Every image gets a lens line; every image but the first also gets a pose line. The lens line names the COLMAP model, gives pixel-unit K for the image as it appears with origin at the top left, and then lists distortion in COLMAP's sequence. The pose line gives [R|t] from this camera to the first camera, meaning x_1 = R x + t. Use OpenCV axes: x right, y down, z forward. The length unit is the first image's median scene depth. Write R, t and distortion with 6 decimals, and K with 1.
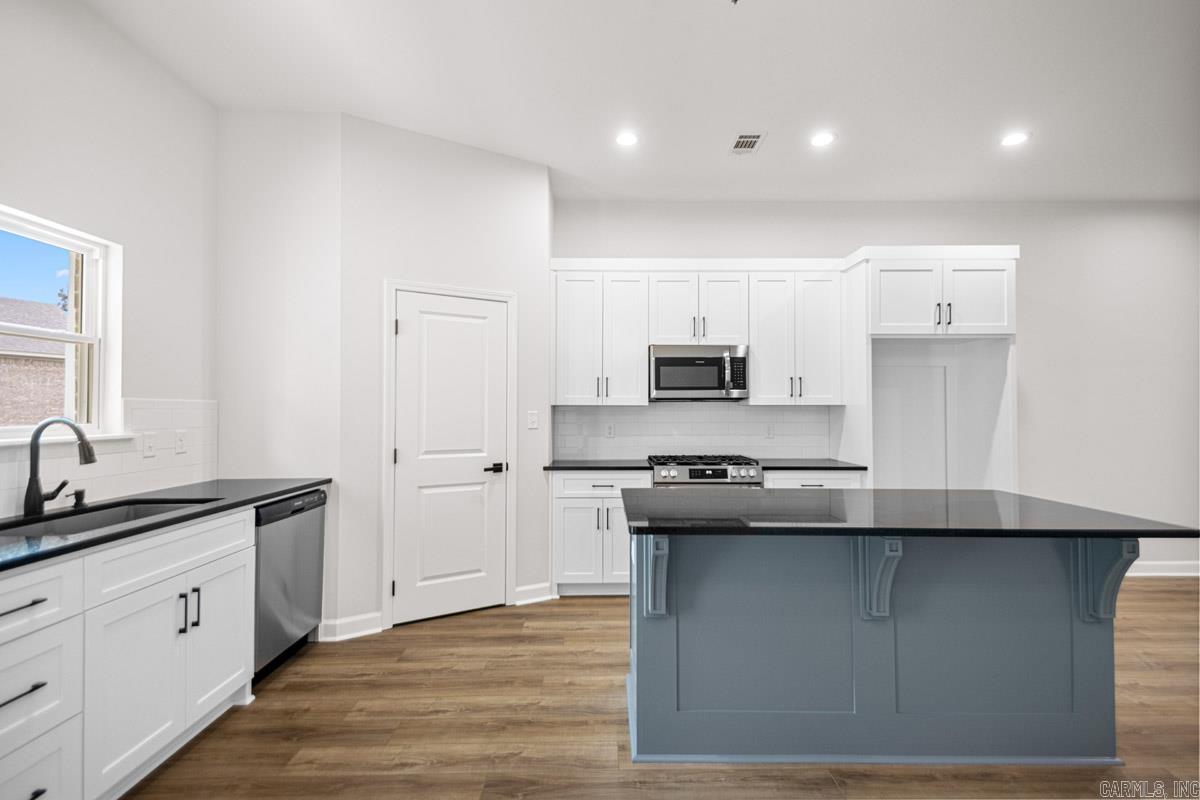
lens RADIAL K [[552.5, 0, 603.6], [0, 552.5, 402.6], [0, 0, 1]] dist [0.021729, -0.000719]
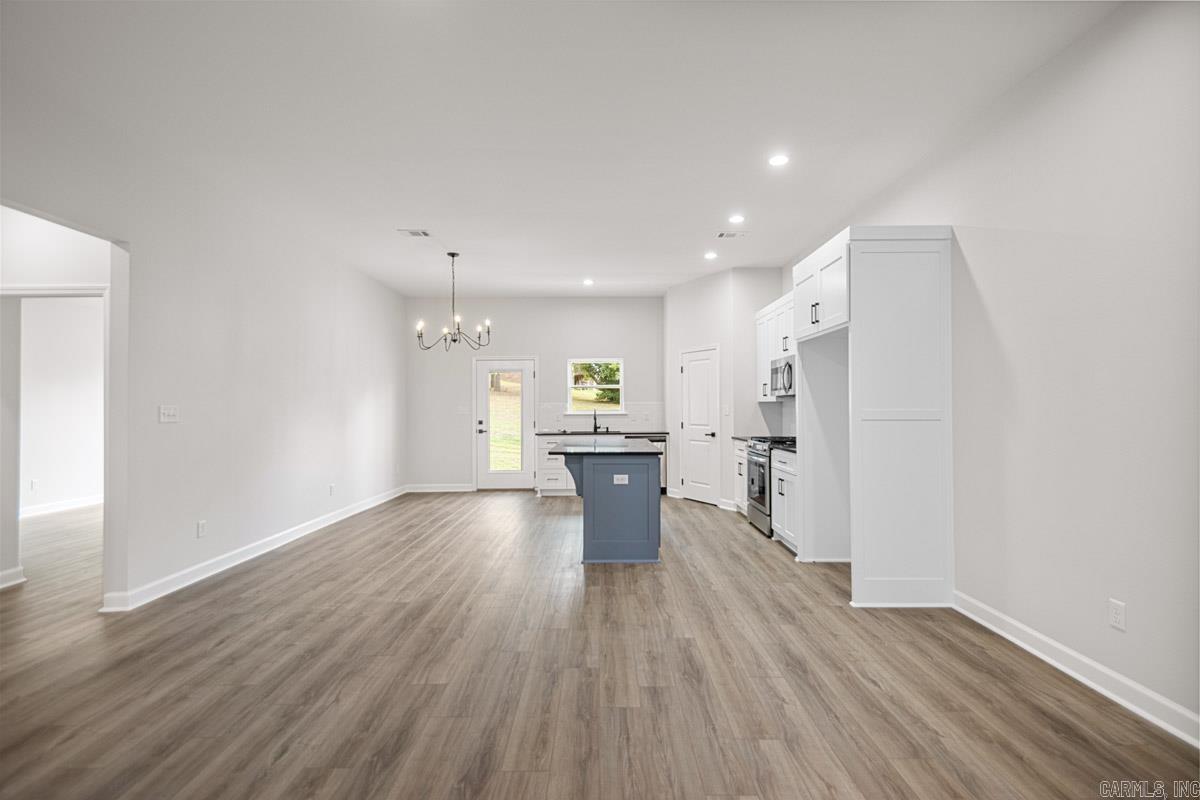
lens RADIAL K [[548.2, 0, 602.7], [0, 548.2, 401.8], [0, 0, 1]] dist [0.003277, -0.000262]
pose [[-0.011941, -0.011745, -0.999860, 1.748671], [0.019452, 0.999739, -0.011976, 0.016712], [0.999739, -0.019592, -0.011709, 0.628514]]
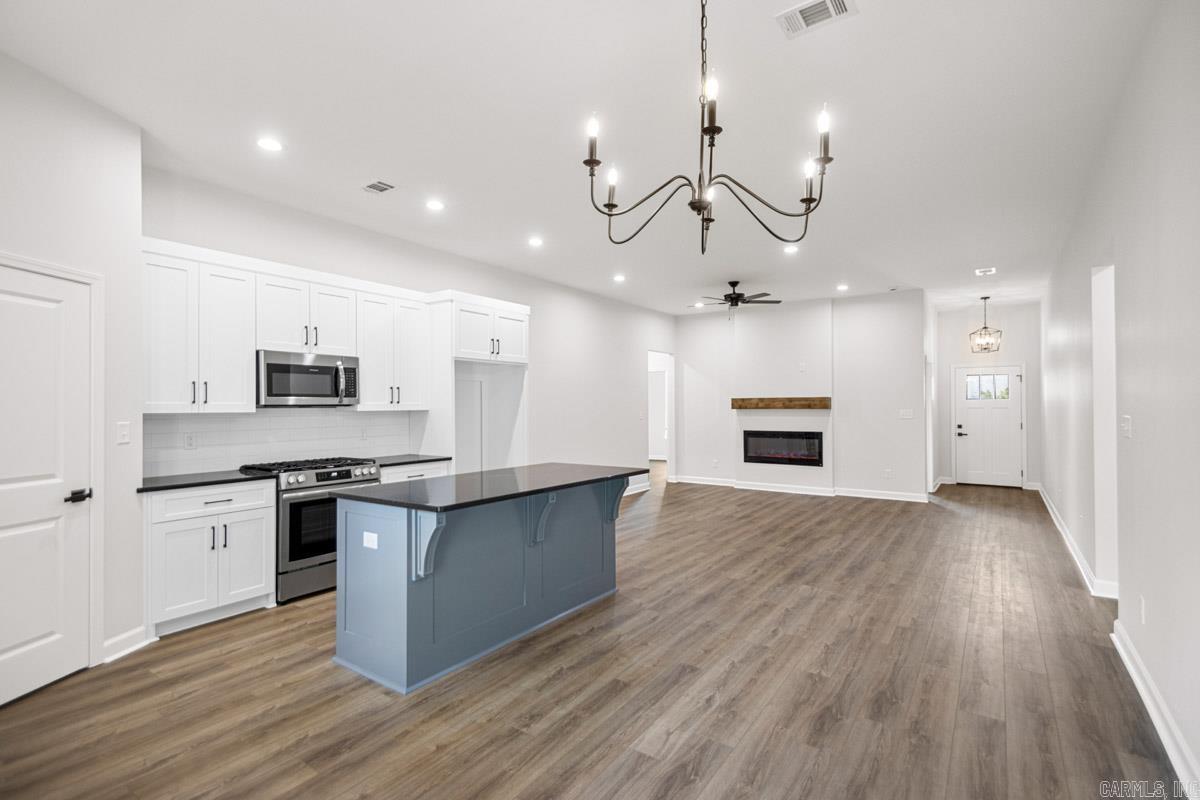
lens RADIAL K [[560.6, 0, 611.1], [0, 560.6, 400.2], [0, 0, 1]] dist [0.044788, -0.018732]
pose [[0.573182, 0.006911, 0.819399, -0.423549], [-0.008226, 0.999963, -0.002680, -0.020803], [-0.819387, -0.005204, 0.573217, -0.079188]]
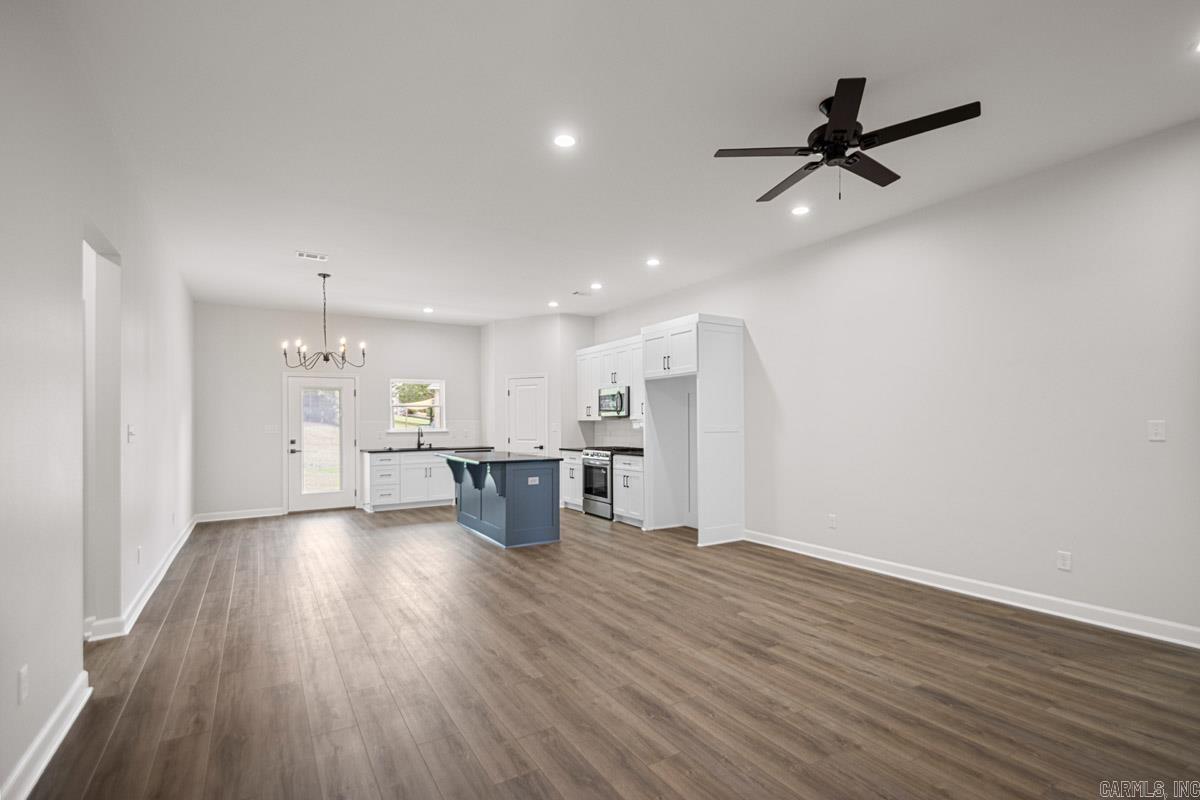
lens RADIAL K [[561.9, 0, 606.1], [0, 561.9, 415.8], [0, 0, 1]] dist [0.014927, -0.000839]
pose [[0.510291, -0.016662, -0.859841, 2.030700], [0.021187, 0.999752, -0.006799, 0.003837], [0.859741, -0.014748, 0.510517, 0.002283]]
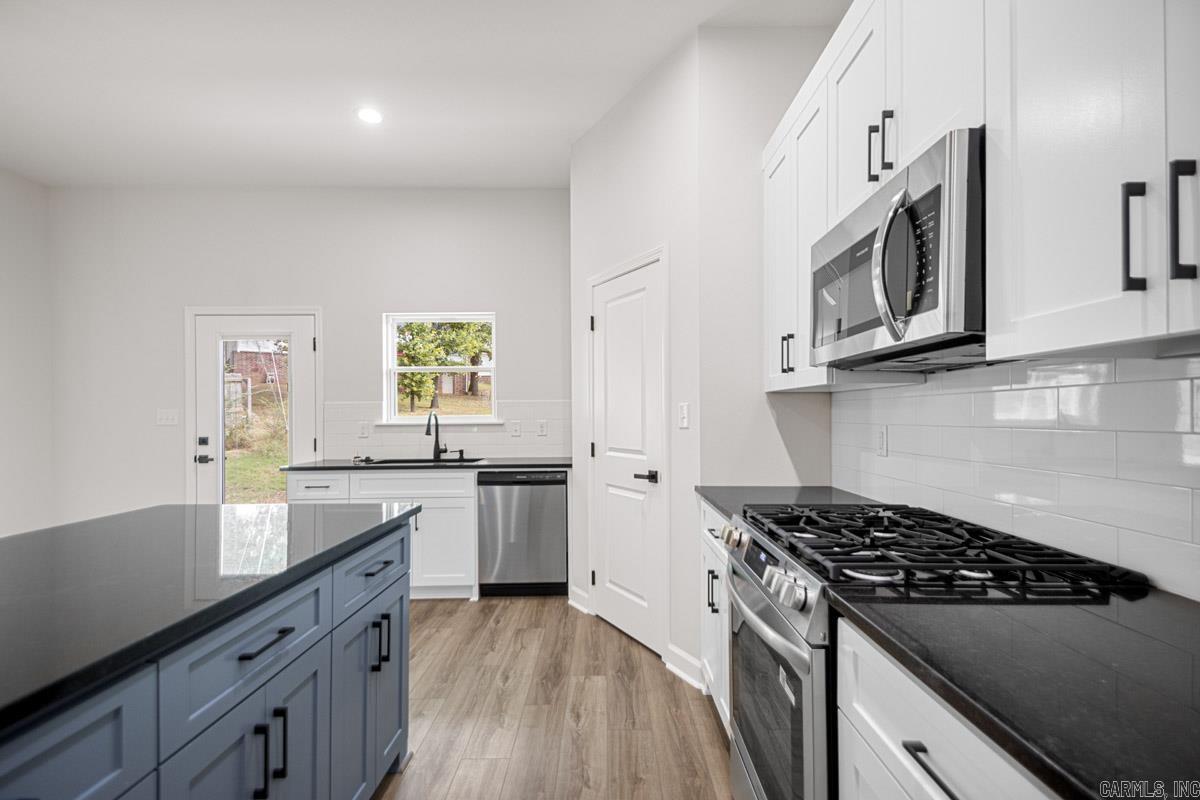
lens RADIAL K [[551.9, 0, 616.4], [0, 551.9, 410.3], [0, 0, 1]] dist [0.018828, -0.000181]
pose [[0.005449, -0.006803, -0.999962, 0.585033], [0.020720, 0.999763, -0.006689, 0.028194], [0.999770, -0.020683, 0.005589, 0.939168]]
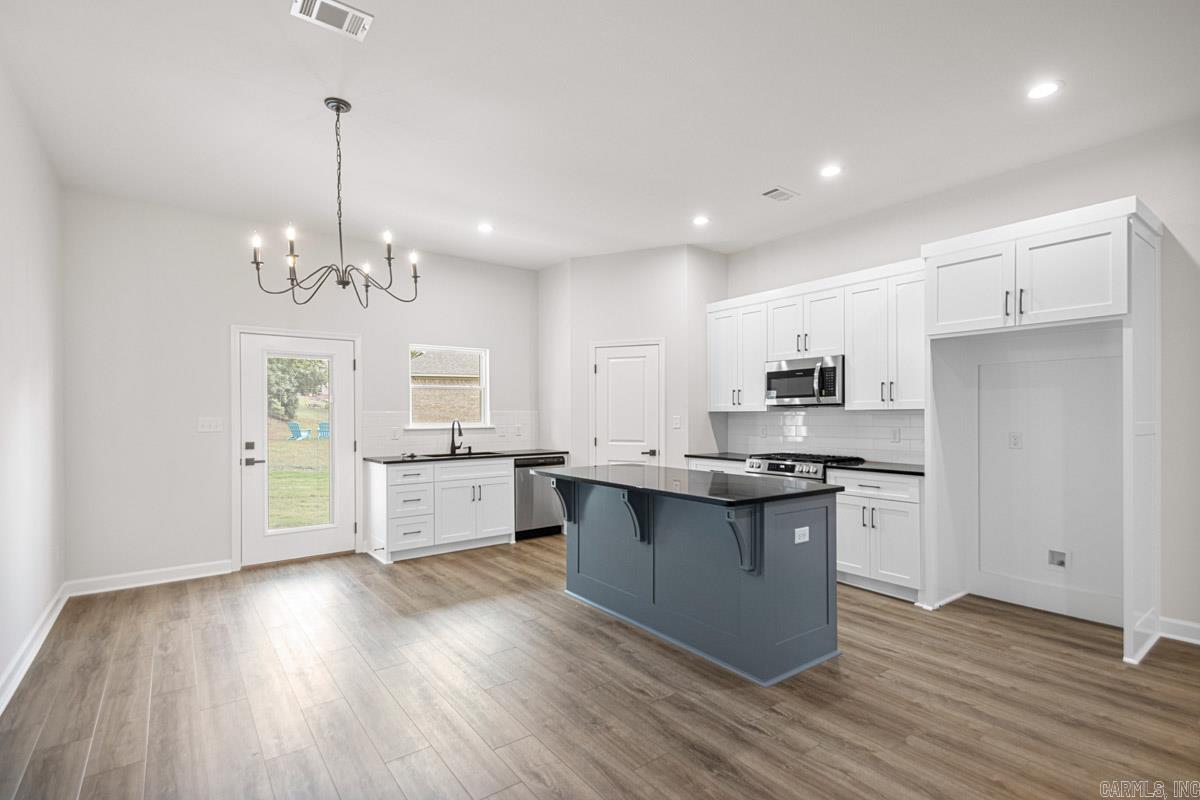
lens RADIAL K [[561.9, 0, 606.1], [0, 561.9, 415.8], [0, 0, 1]] dist [0.014927, -0.000839]
pose [[0.592393, -0.001785, -0.805647, 0.990261], [0.016508, 0.999814, 0.009923, -0.003247], [0.805480, -0.019179, 0.592312, -0.034488]]
